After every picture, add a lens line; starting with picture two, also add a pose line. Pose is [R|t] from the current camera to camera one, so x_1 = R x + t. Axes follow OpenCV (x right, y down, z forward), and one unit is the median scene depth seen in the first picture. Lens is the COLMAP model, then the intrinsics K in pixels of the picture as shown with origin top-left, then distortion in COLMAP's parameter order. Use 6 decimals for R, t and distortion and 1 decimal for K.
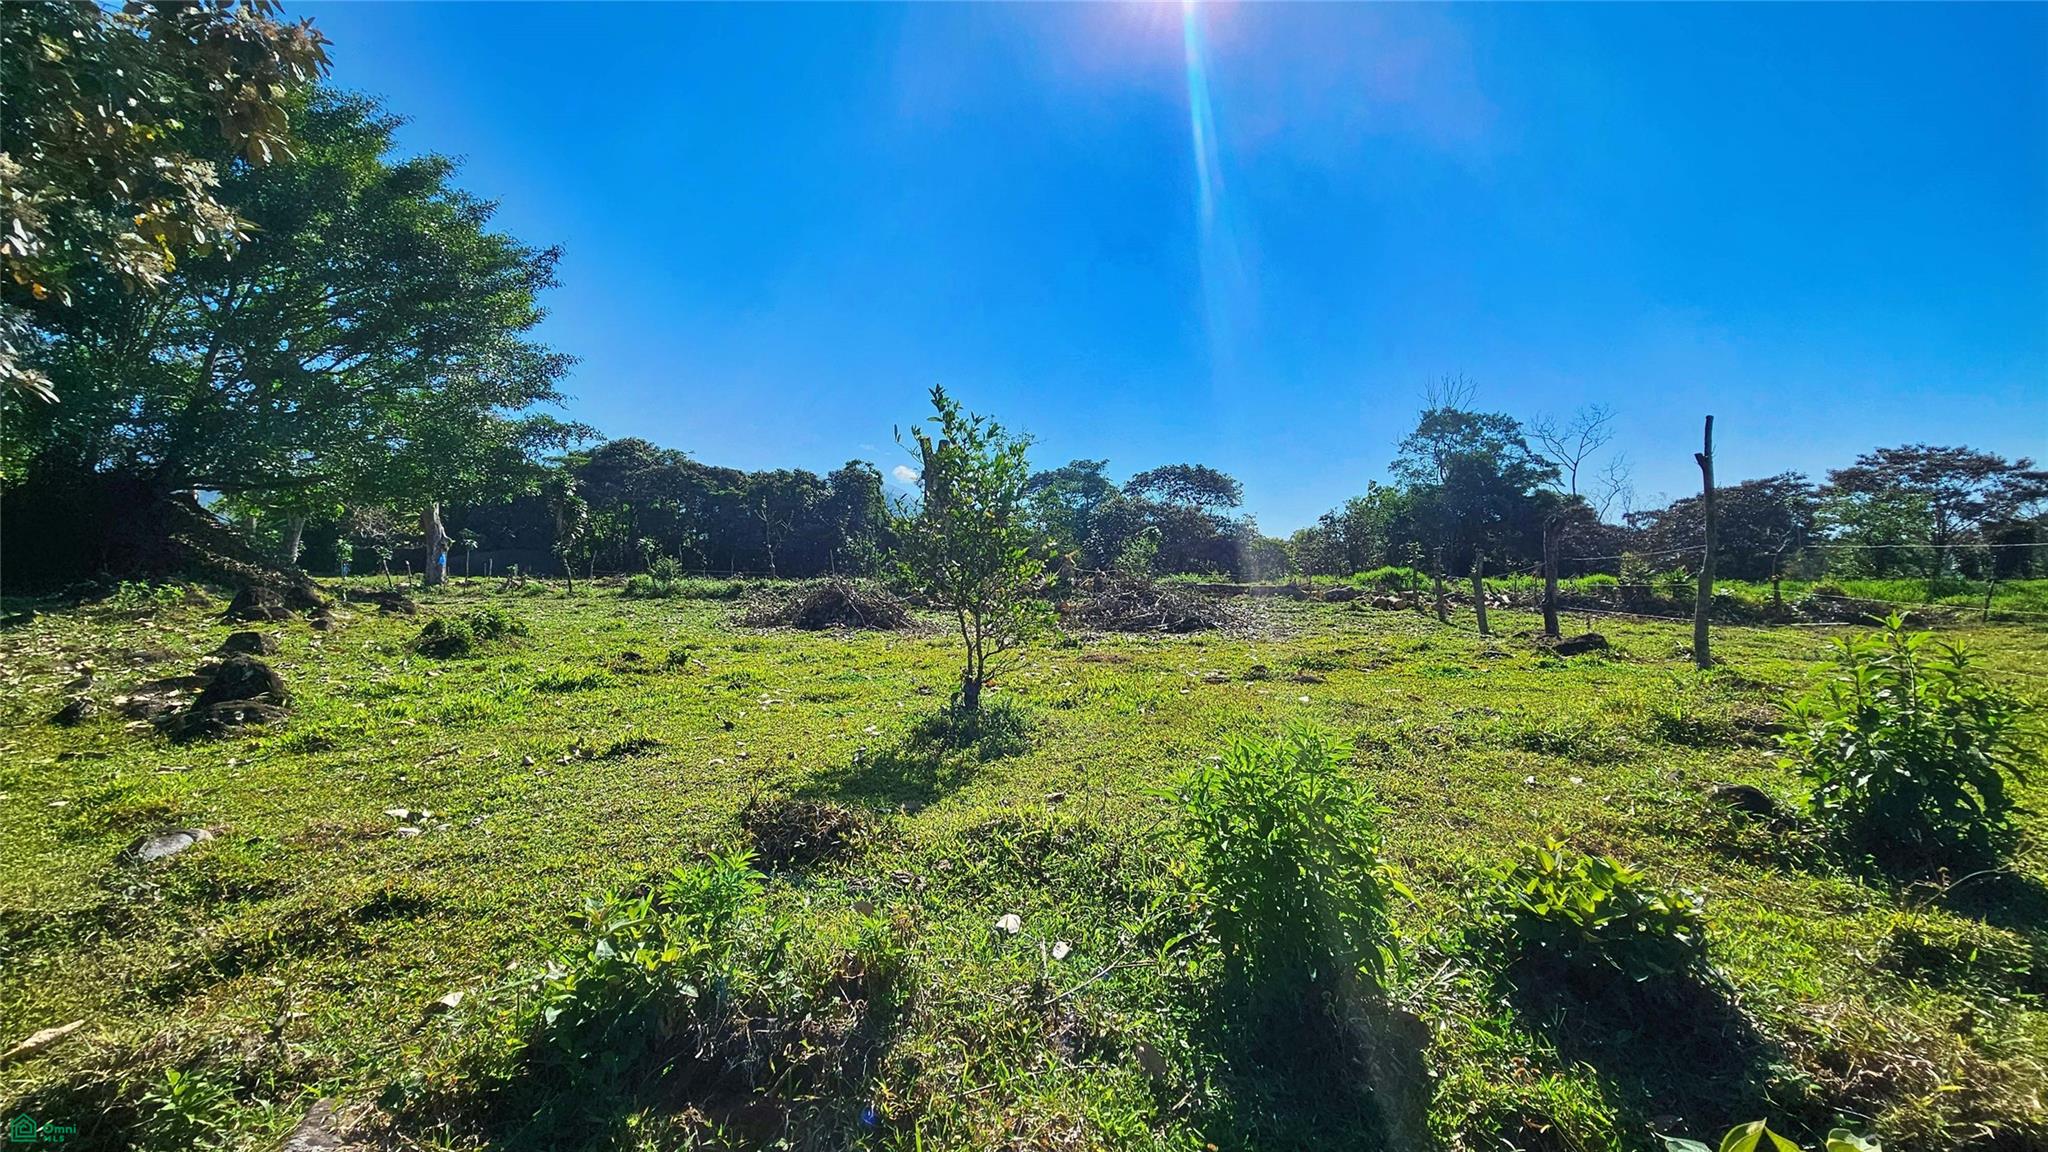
lens RADIAL K [[847.4, 0, 1019.2], [0, 847.4, 550.5], [0, 0, 1]] dist [-0.010800, 0.006012]
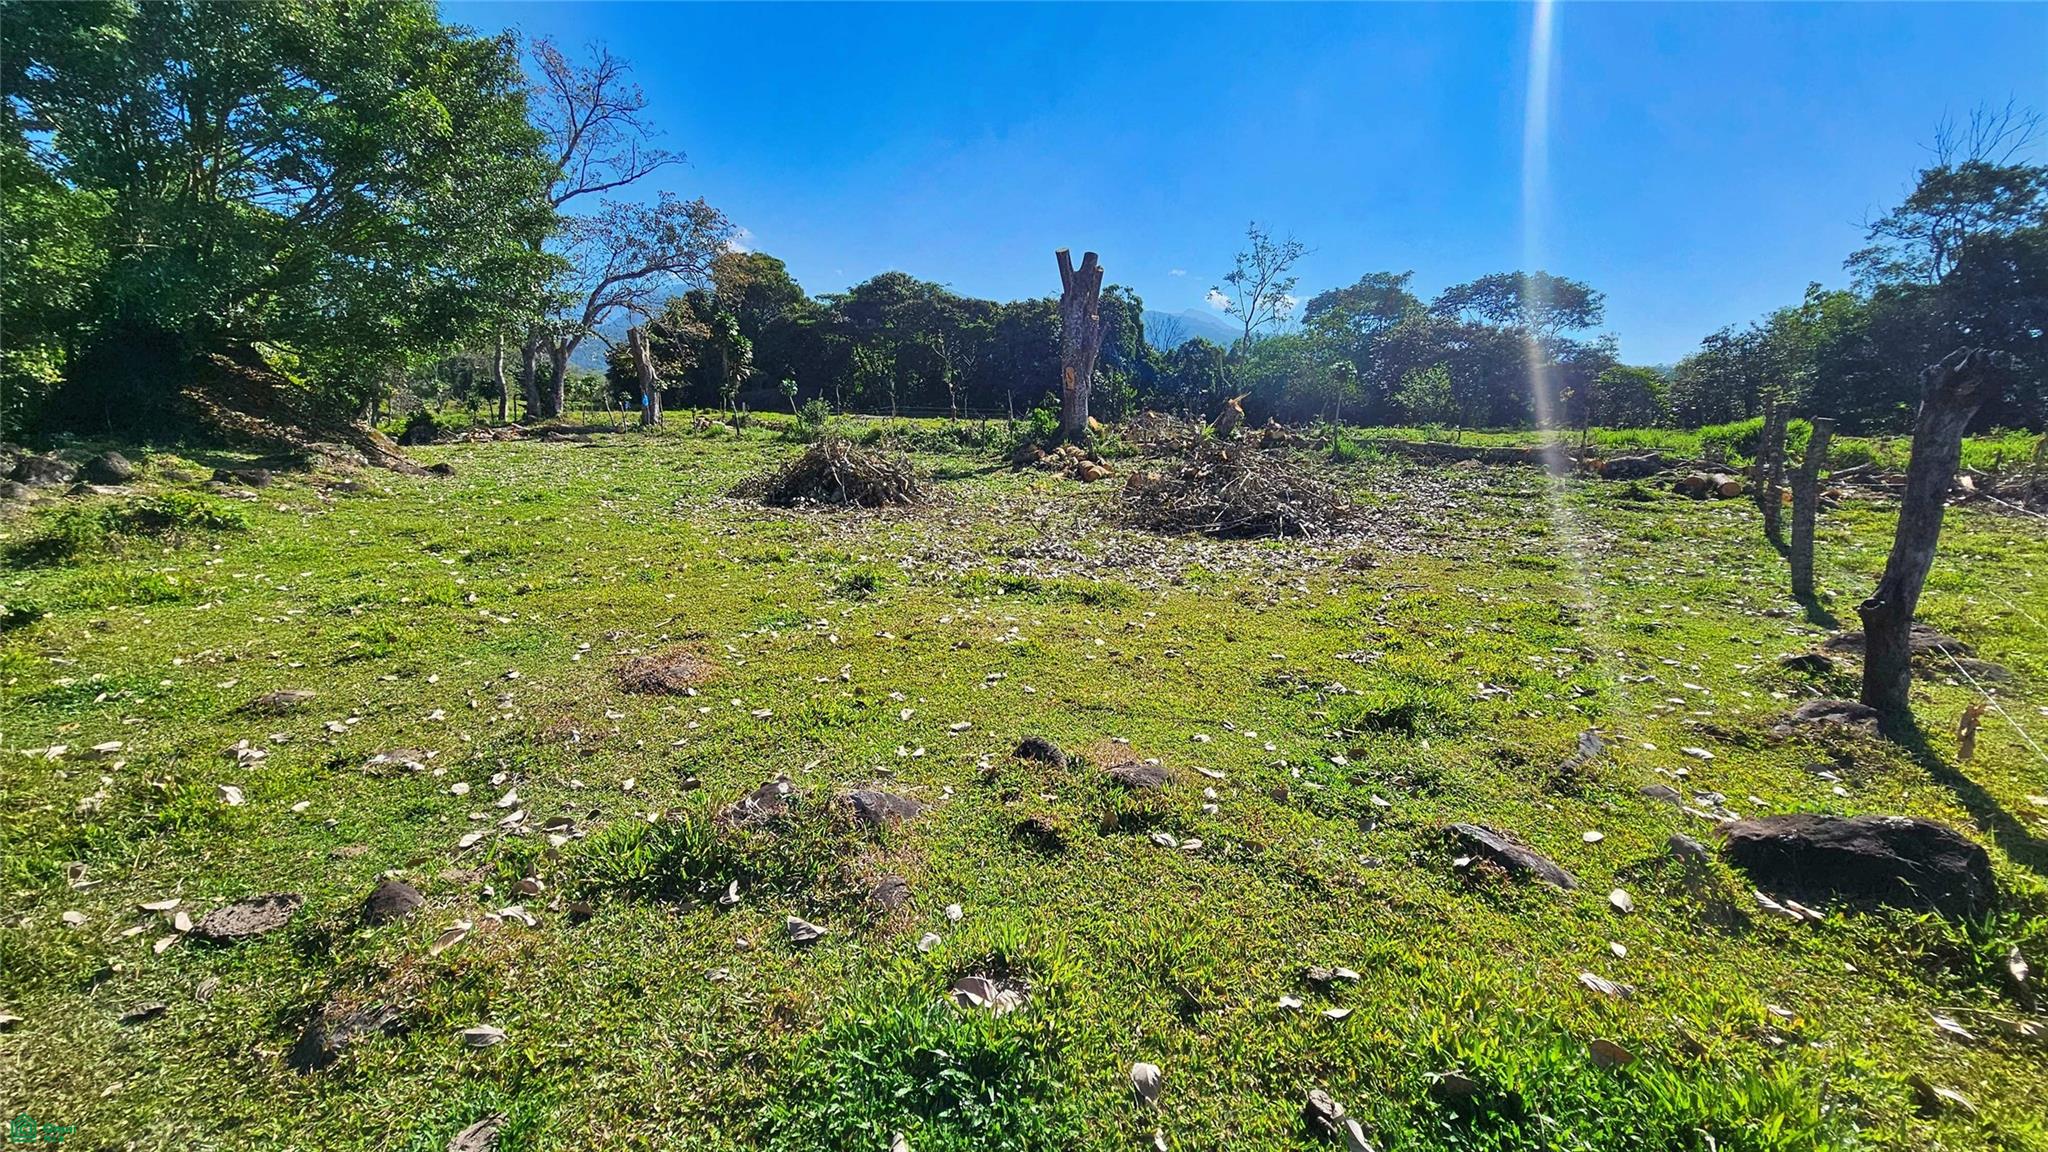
lens RADIAL K [[834.5, 0, 1024.3], [0, 834.5, 552.2], [0, 0, 1]] dist [0.000415, -0.000330]
pose [[0.934636, 0.067237, -0.349191, 0.061767], [0.004498, 0.979648, 0.200673, -0.004921], [0.355577, -0.189127, 0.915312, 0.084636]]
